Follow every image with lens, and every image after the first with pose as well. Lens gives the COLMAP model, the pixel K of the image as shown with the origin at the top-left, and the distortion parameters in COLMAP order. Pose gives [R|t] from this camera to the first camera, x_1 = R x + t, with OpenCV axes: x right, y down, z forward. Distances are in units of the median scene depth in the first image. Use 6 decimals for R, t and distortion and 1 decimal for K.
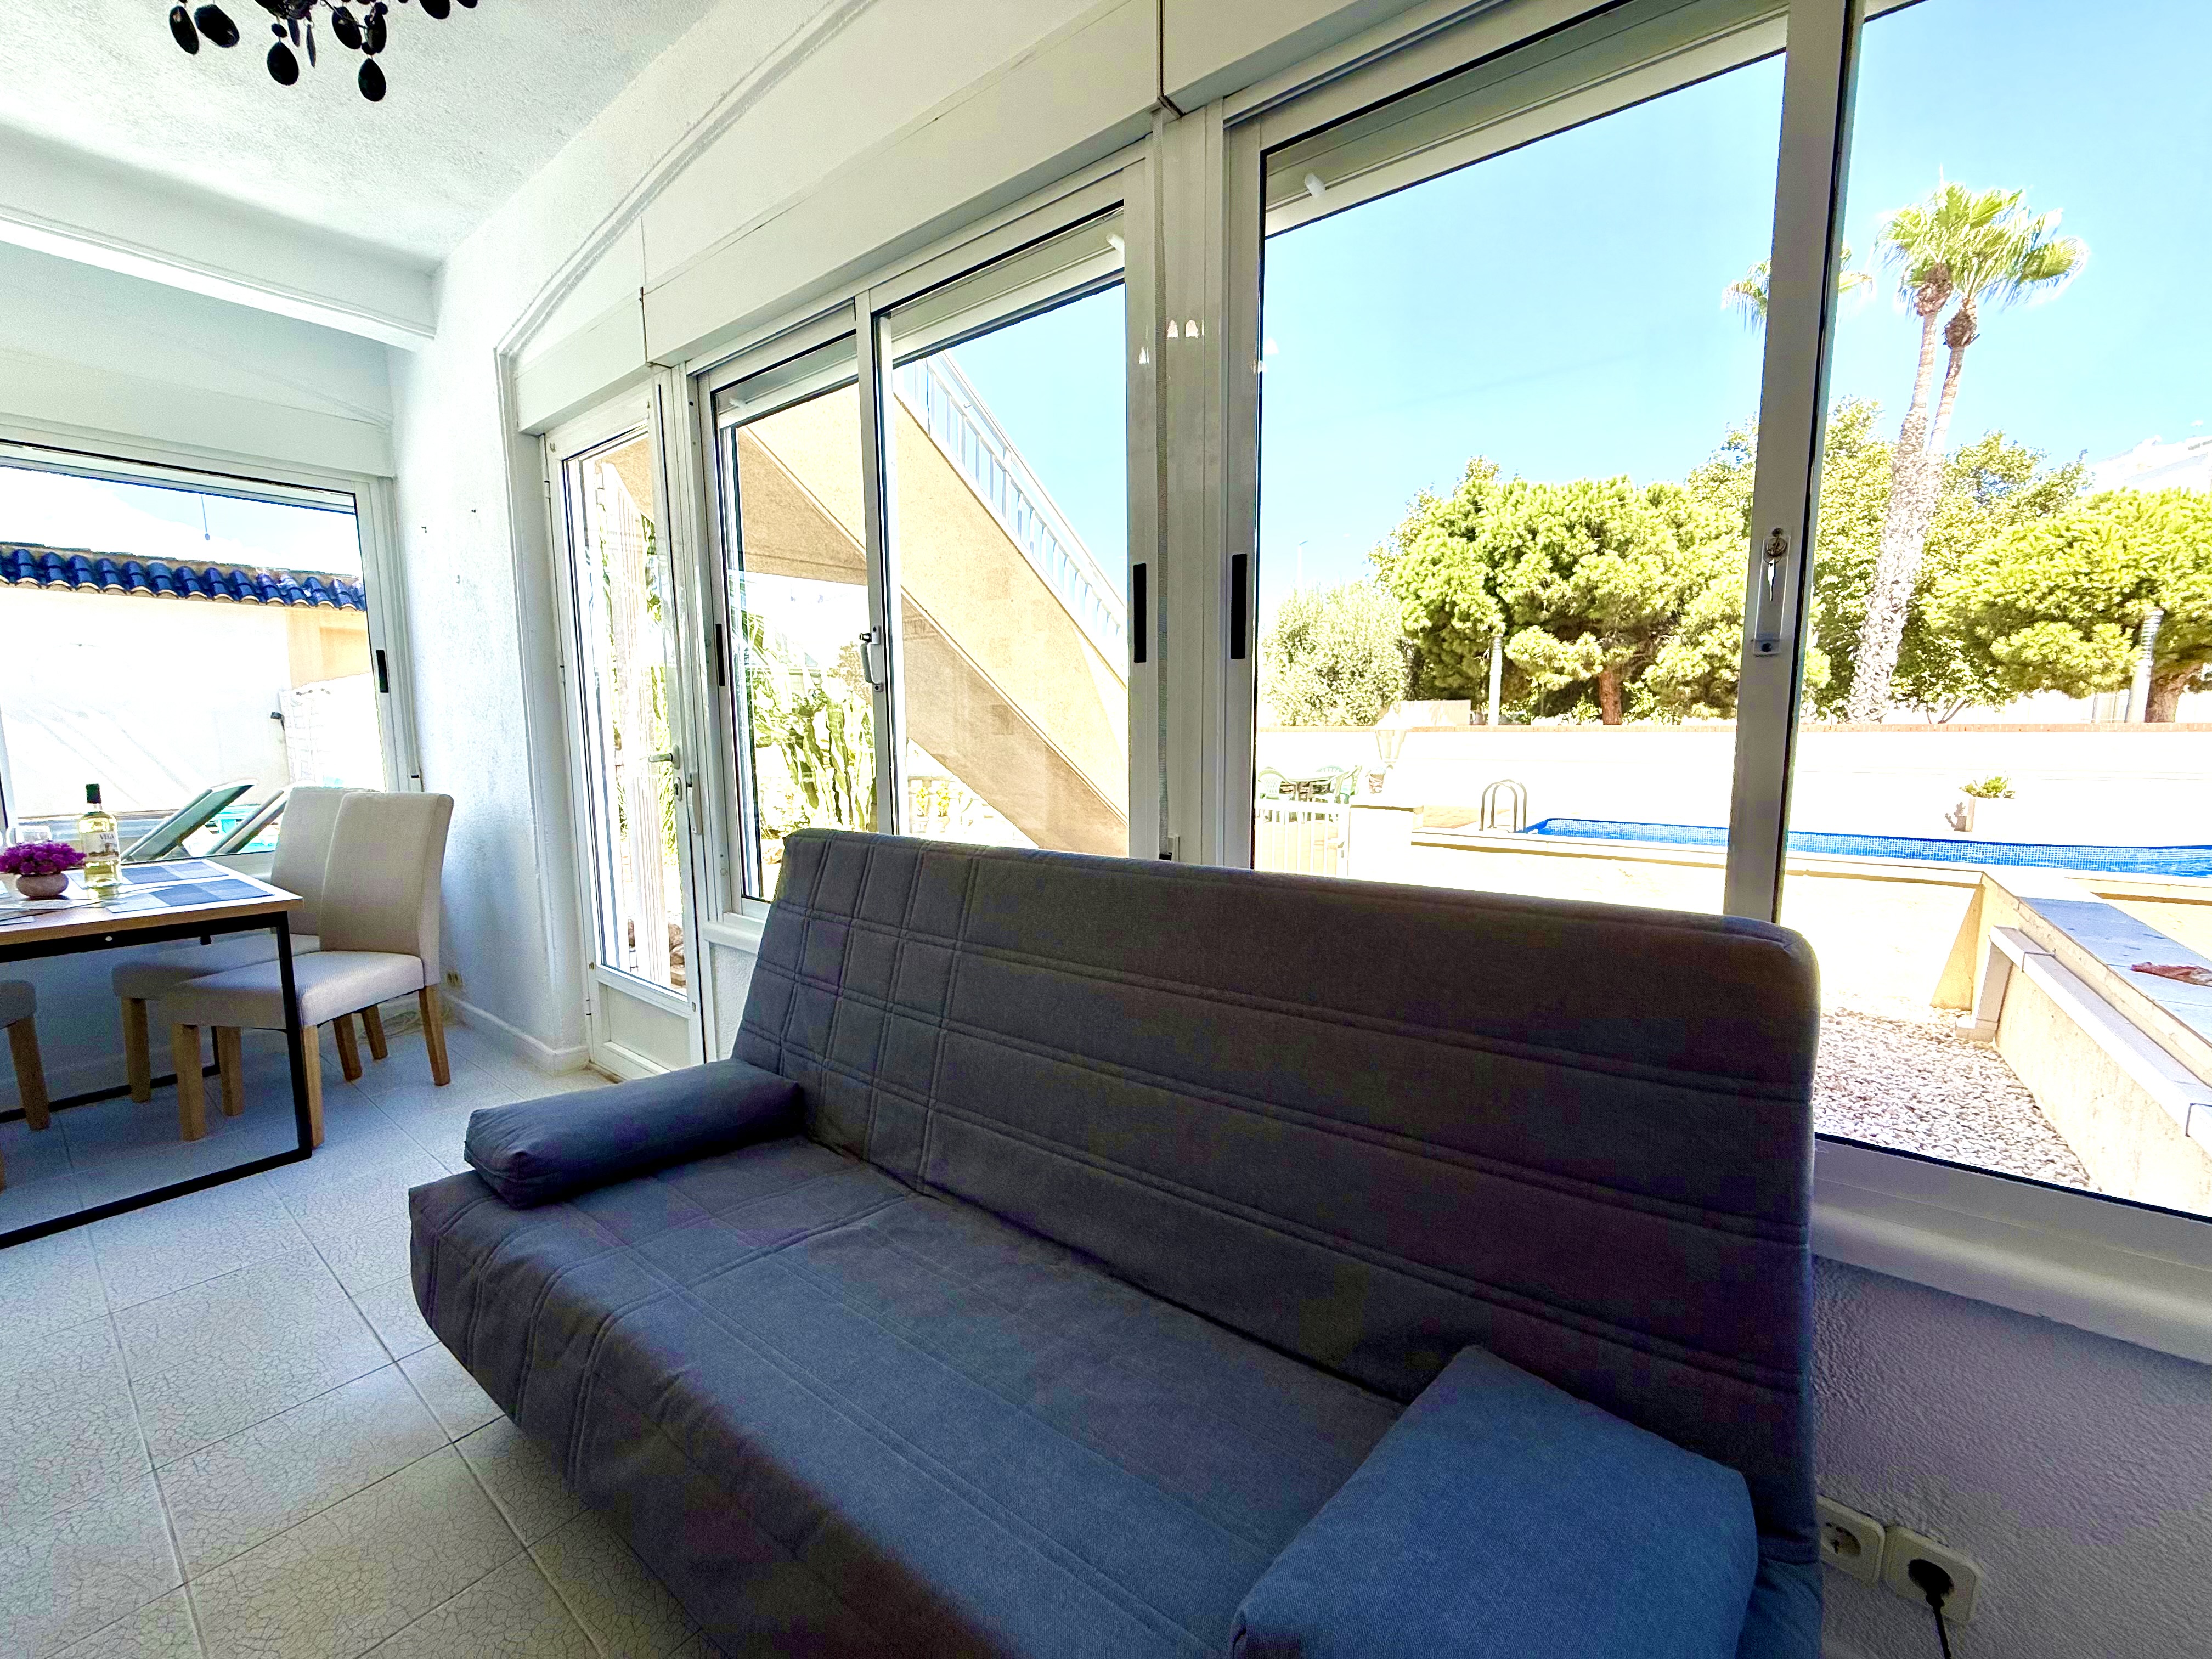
lens RADIAL K [[873.7, 0, 1106.0], [0, 873.7, 829.5], [0, 0, 1]] dist [0.011737, 0.000039]
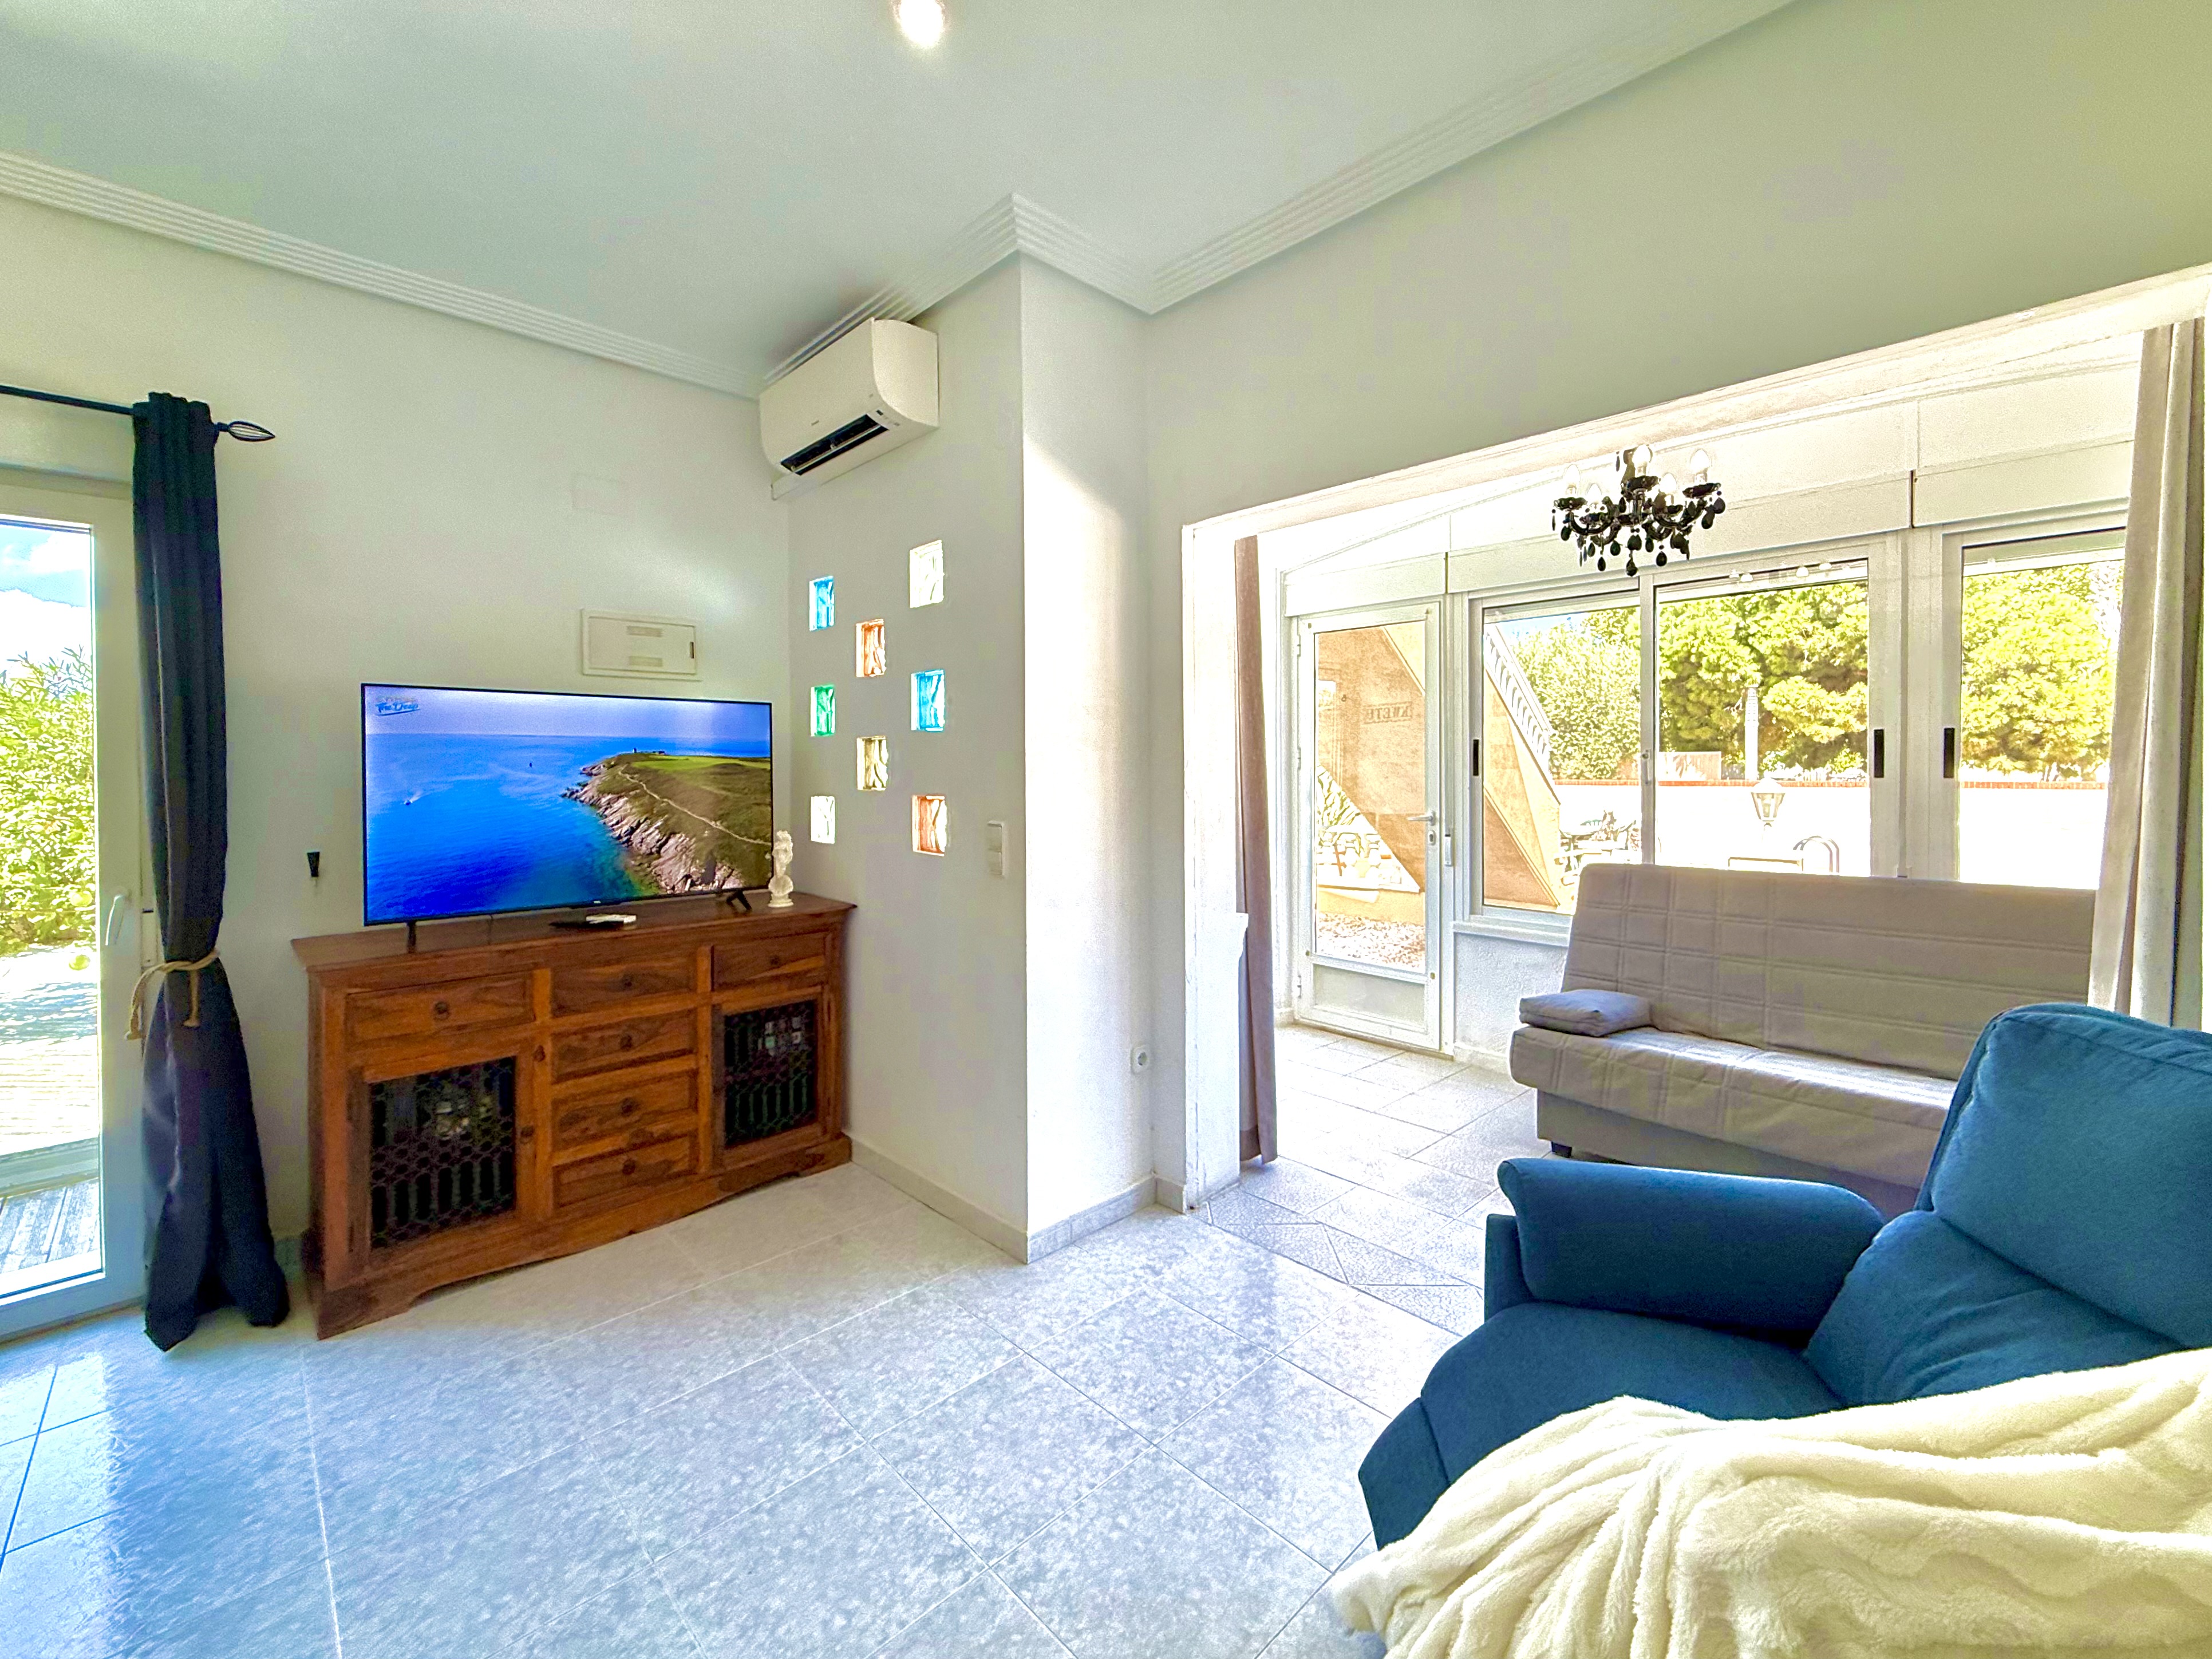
lens RADIAL K [[925.9, 0, 1103.6], [0, 925.9, 777.5], [0, 0, 1]] dist [-0.000345, 0.000036]
pose [[0.988079, 0.000287, -0.153949, -0.104814], [-0.017941, 0.993399, -0.113298, 0.006305], [0.152900, 0.114709, 0.981562, -0.098928]]
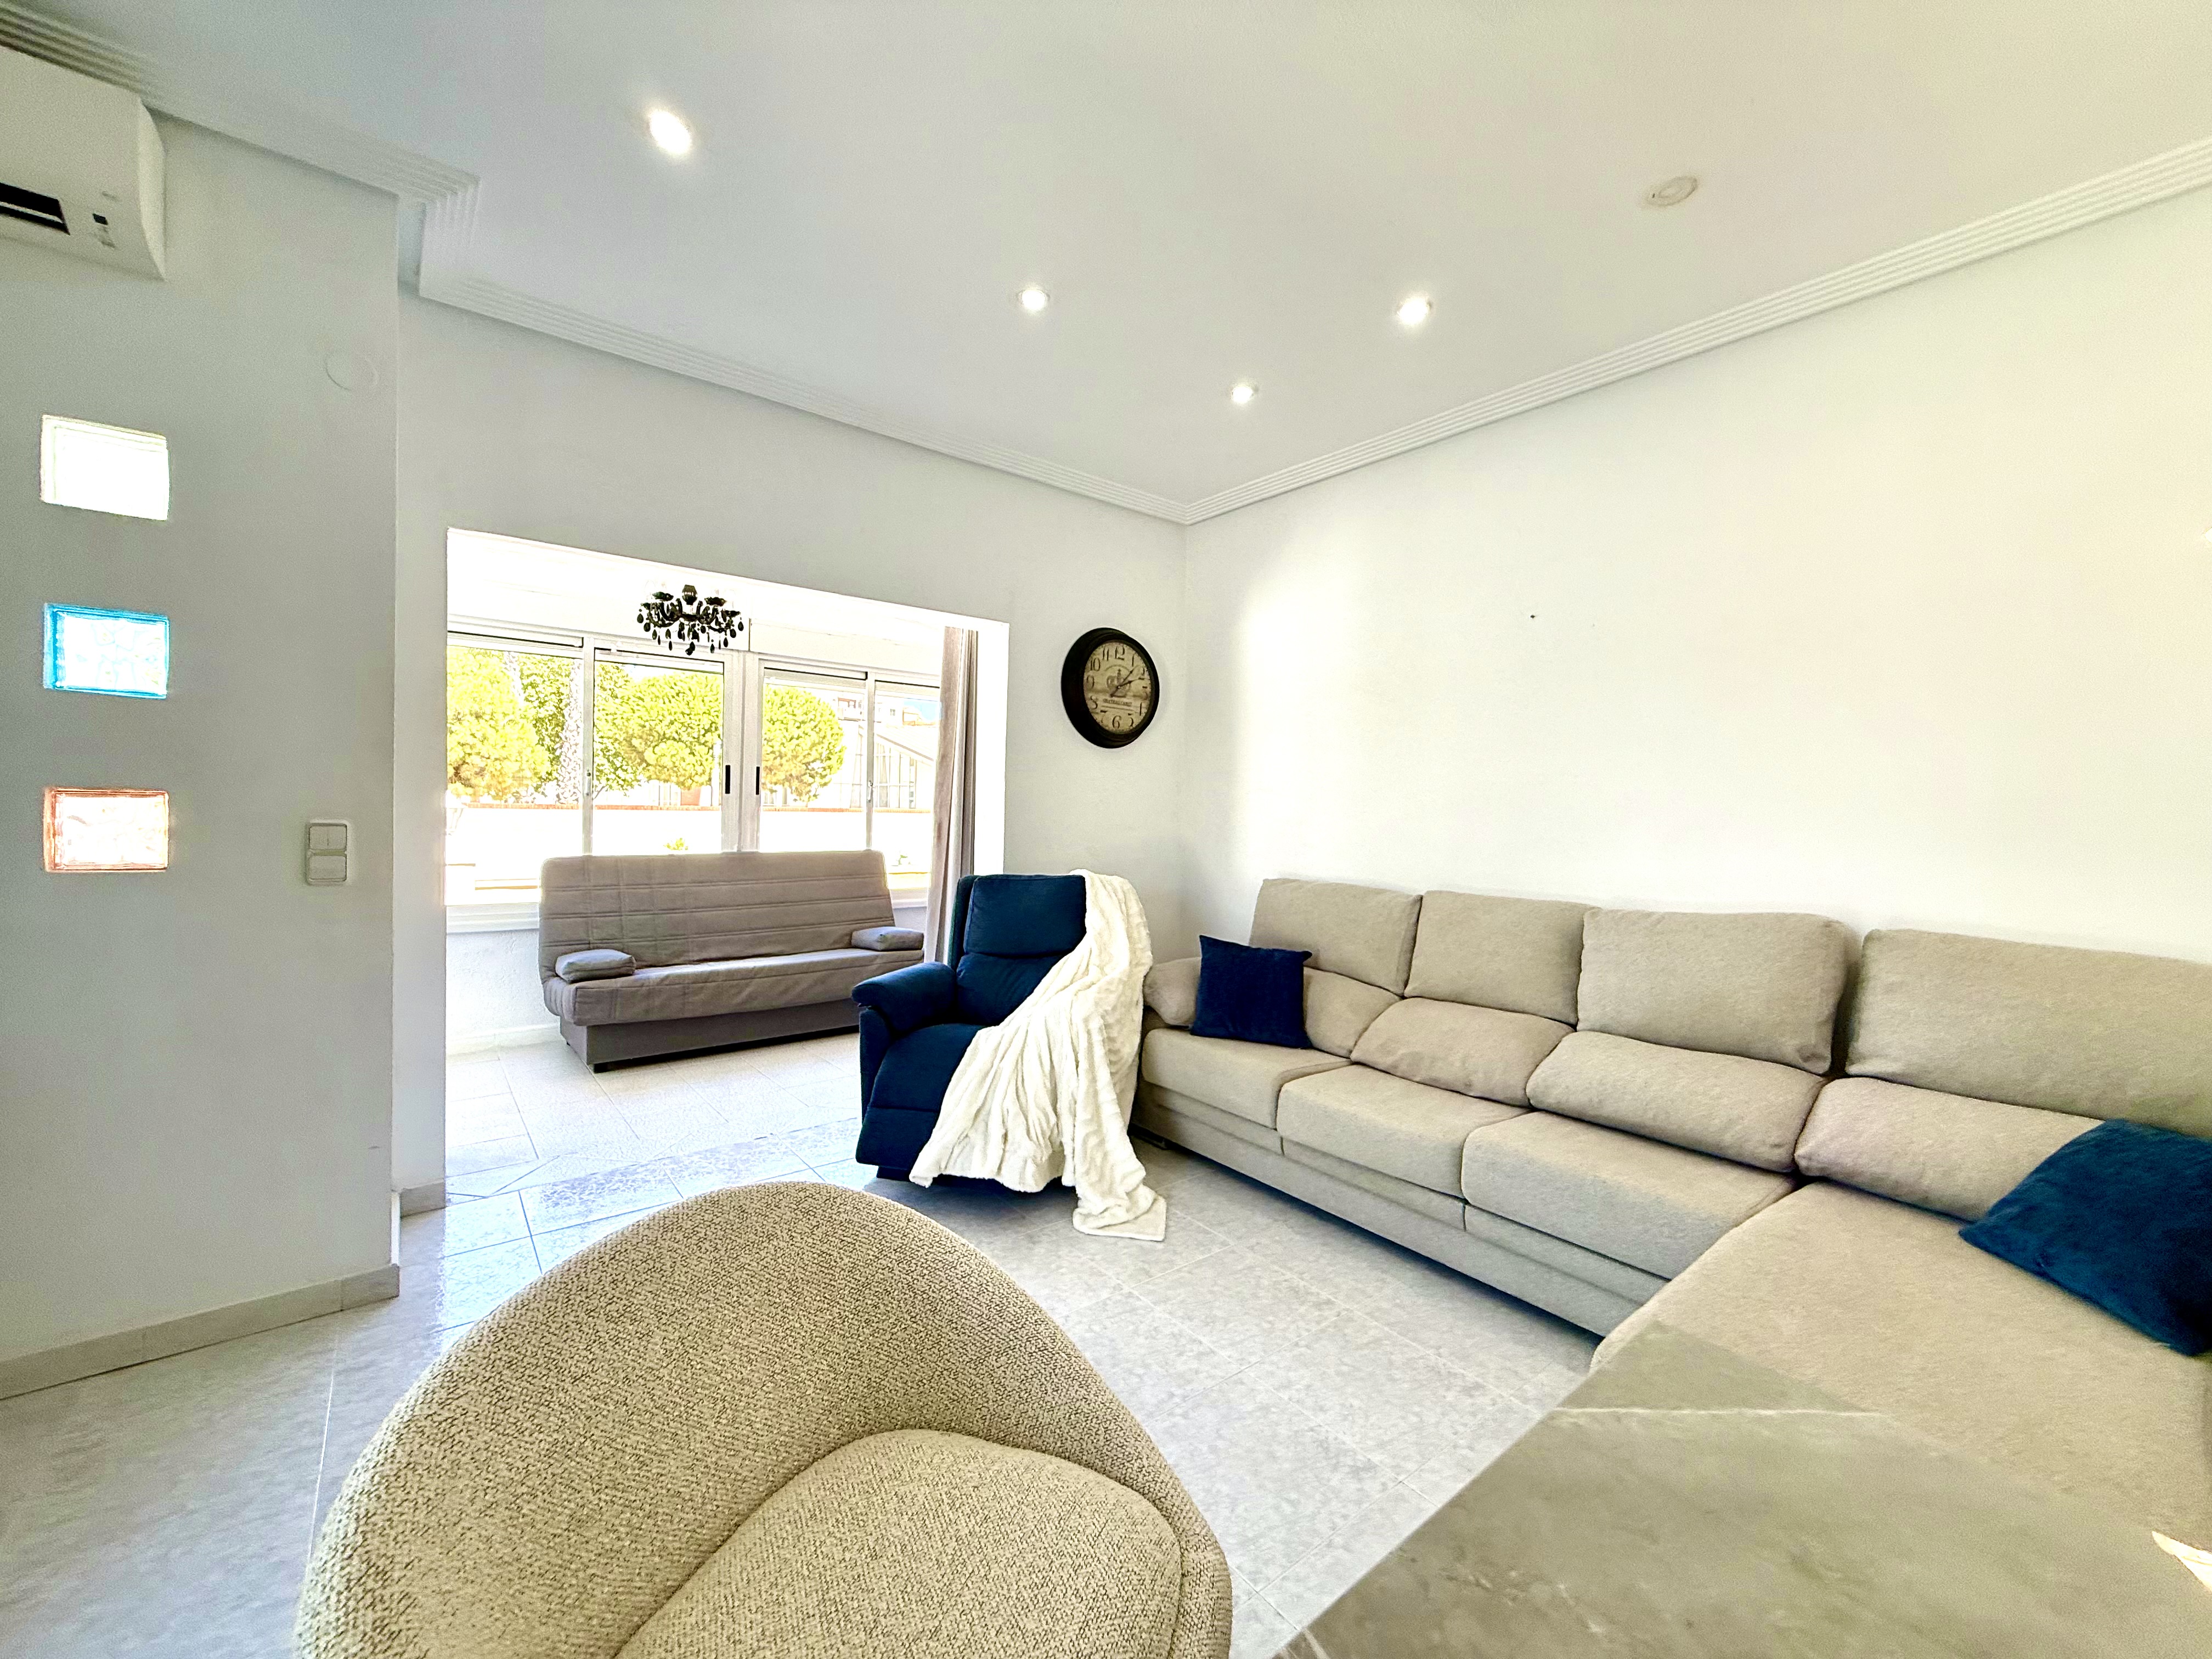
lens RADIAL K [[882.4, 0, 1097.4], [0, 882.4, 824.5], [0, 0, 1]] dist [0.000148, -0.000001]
pose [[0.245914, -0.010886, 0.969230, -0.229718], [0.099180, 0.994971, -0.013989, 0.009265], [-0.964204, 0.099569, 0.245757, -0.086932]]
